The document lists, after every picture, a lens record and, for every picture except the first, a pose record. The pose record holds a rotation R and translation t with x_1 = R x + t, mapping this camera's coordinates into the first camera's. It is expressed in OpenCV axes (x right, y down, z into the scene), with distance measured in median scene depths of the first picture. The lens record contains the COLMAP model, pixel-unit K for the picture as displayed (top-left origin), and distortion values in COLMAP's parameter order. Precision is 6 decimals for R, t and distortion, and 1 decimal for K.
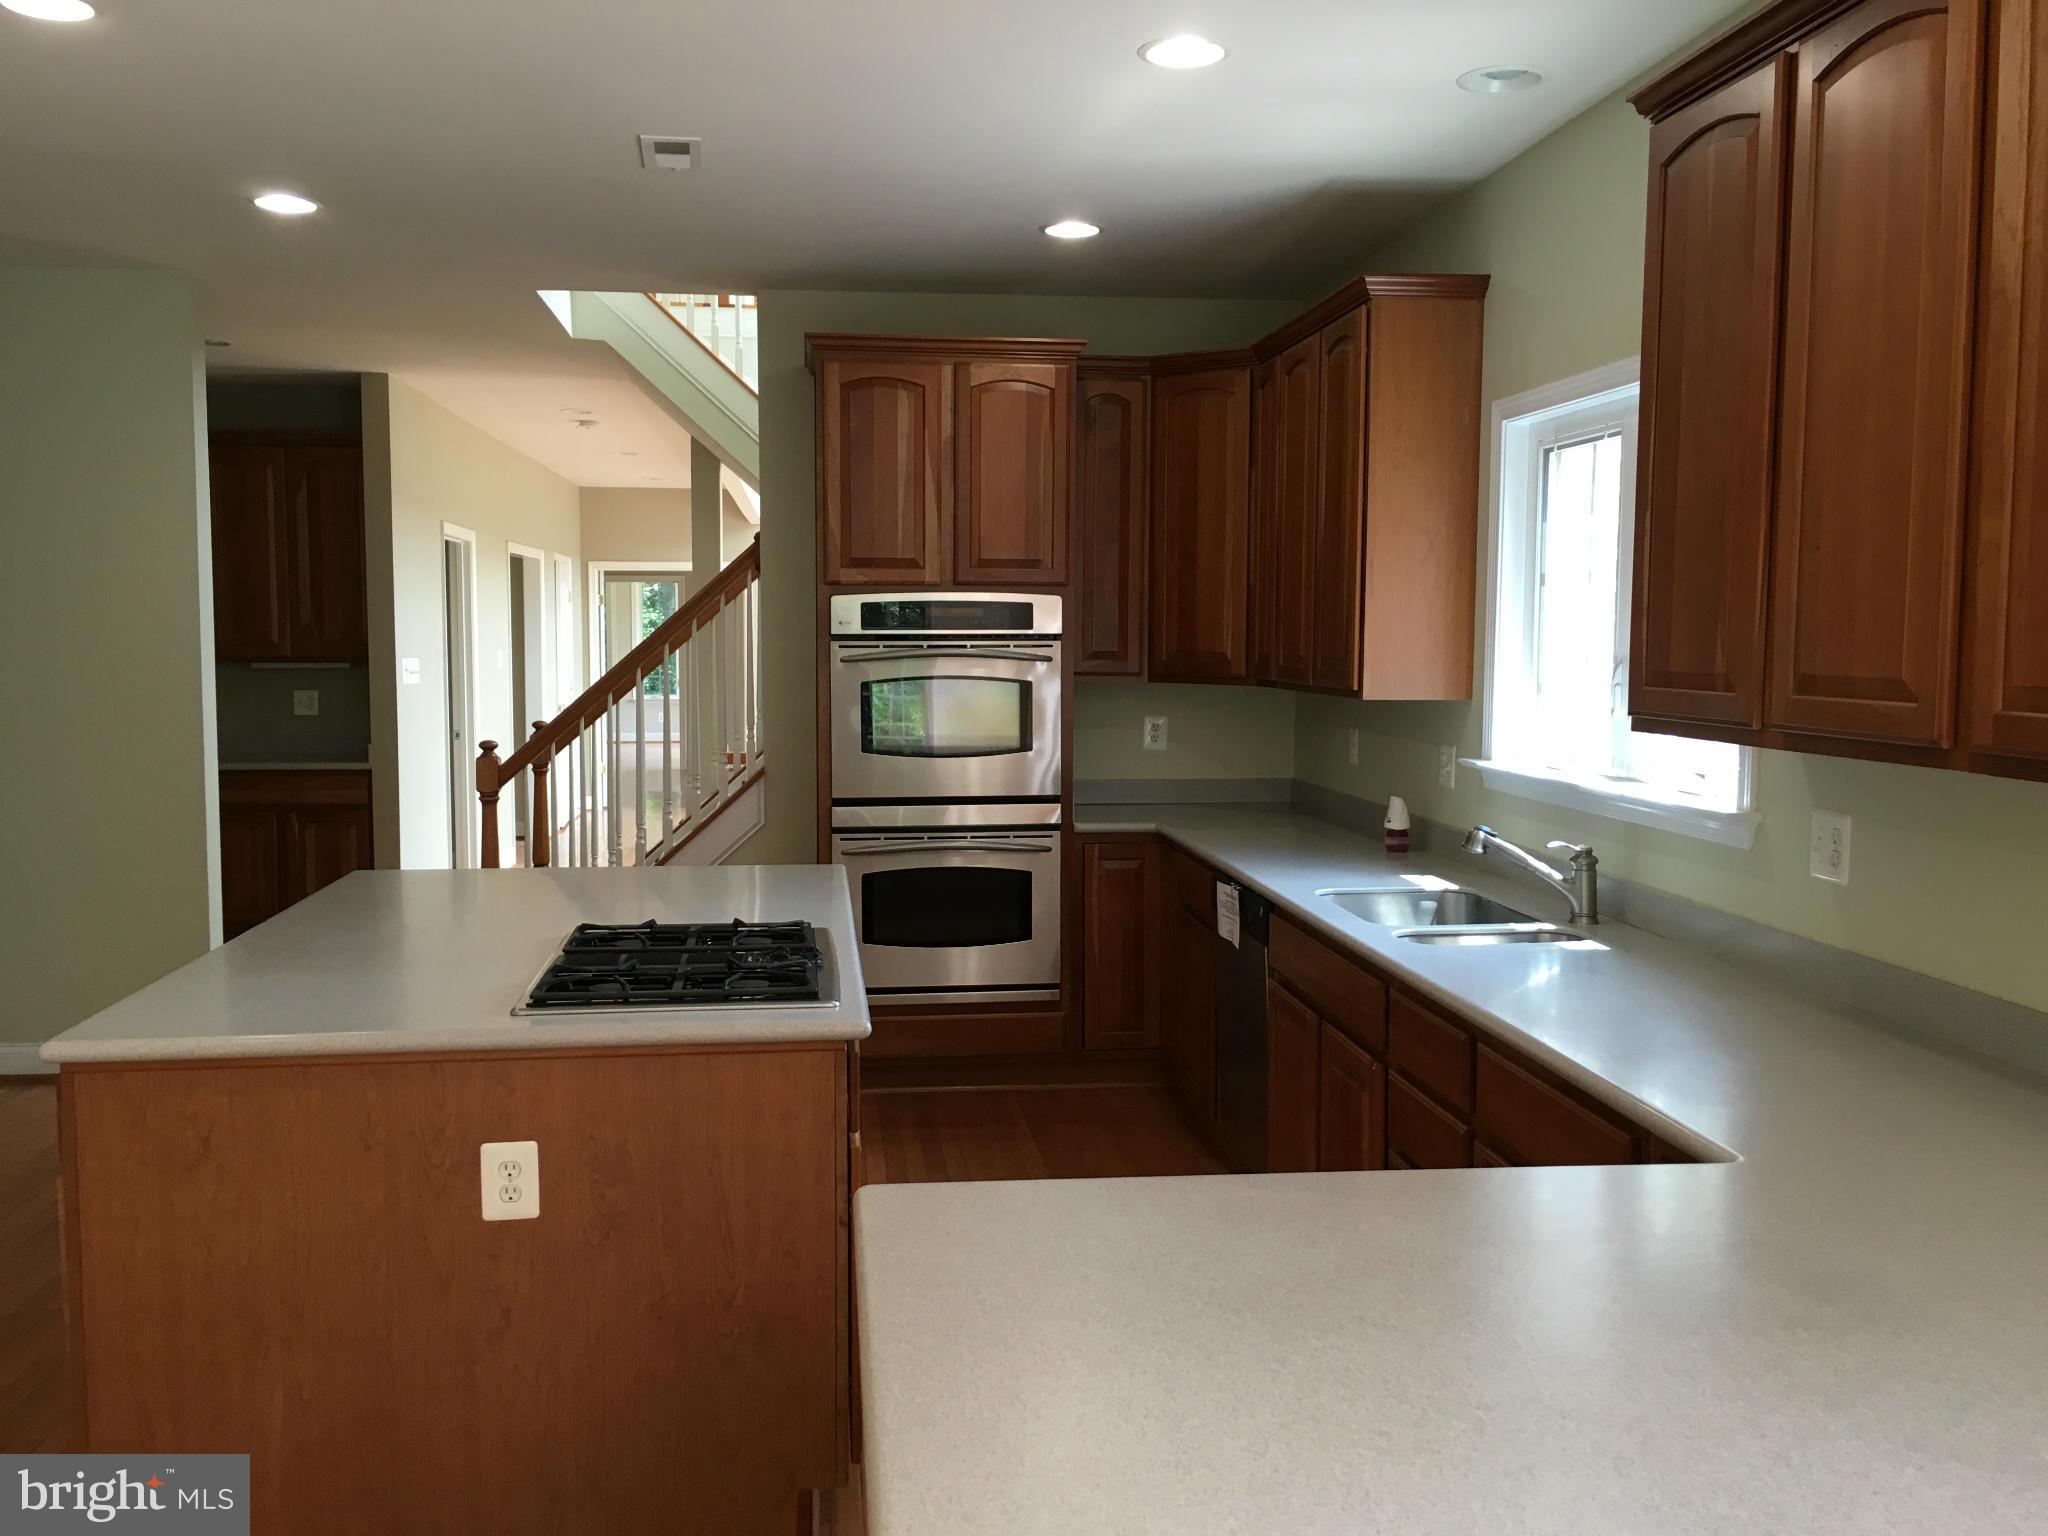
lens RADIAL K [[1718.6, 0, 1027.9], [0, 1718.6, 769.7], [0, 0, 1]] dist [0.036644, 0.003249]
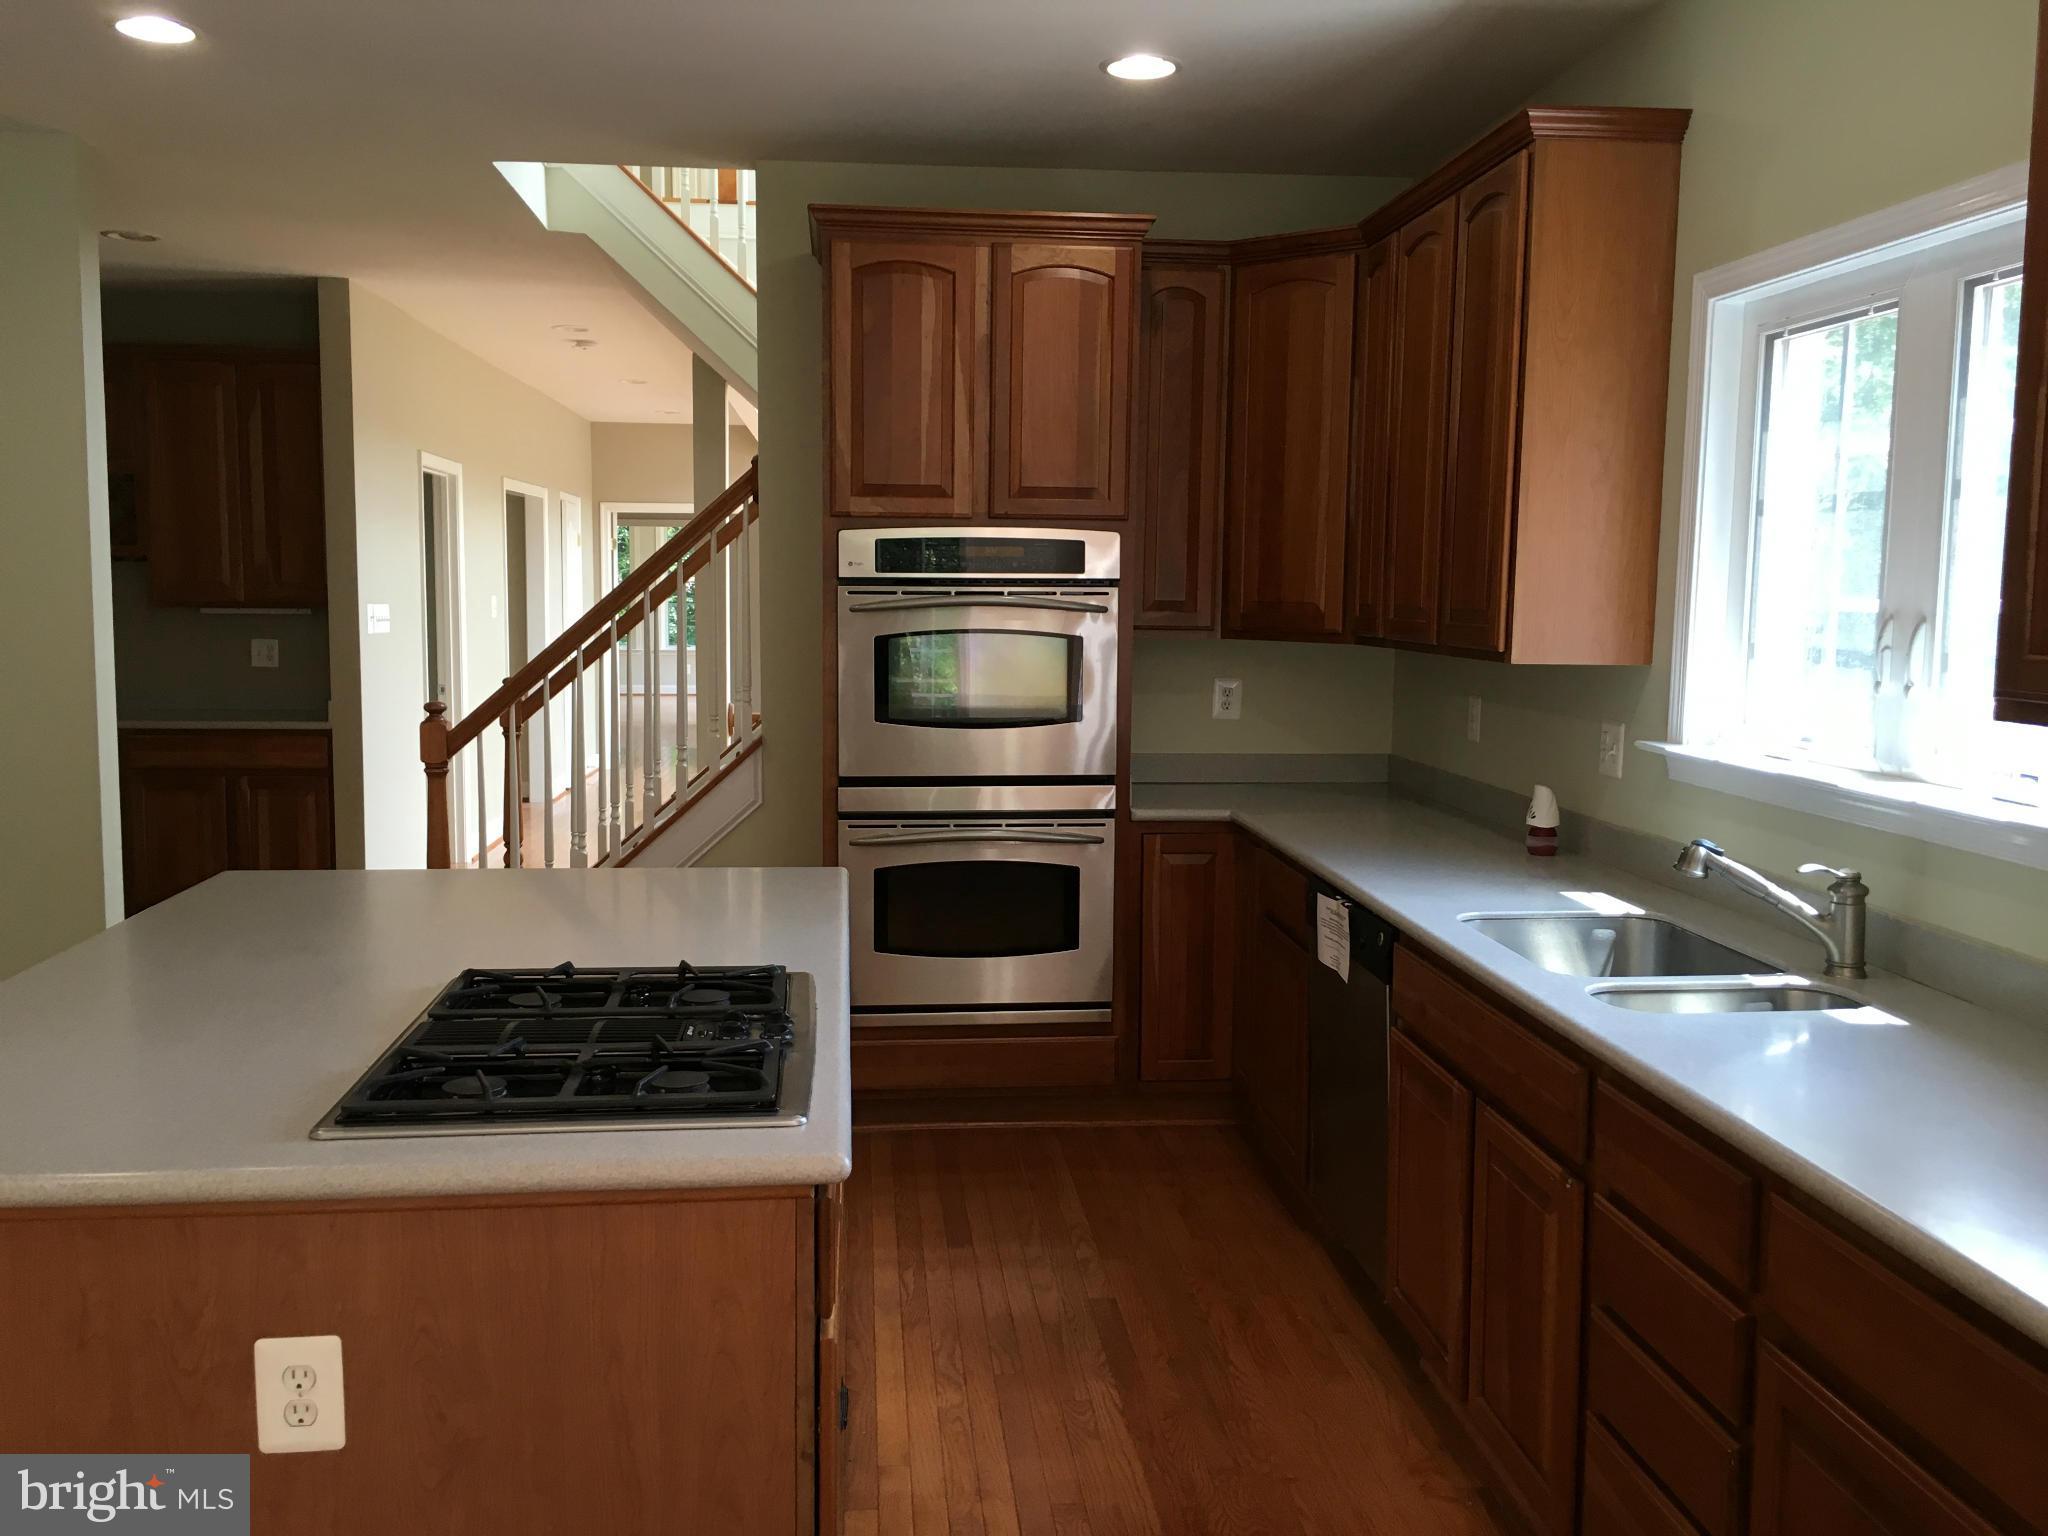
lens RADIAL K [[1718.6, 0, 1015.4], [0, 1718.6, 770.2], [0, 0, 1]] dist [0.036644, 0.003249]
pose [[0.999533, 0.010014, -0.028865, -0.005498], [-0.009209, 0.999569, 0.027891, -0.010368], [0.029132, -0.027612, 0.999194, 0.178604]]
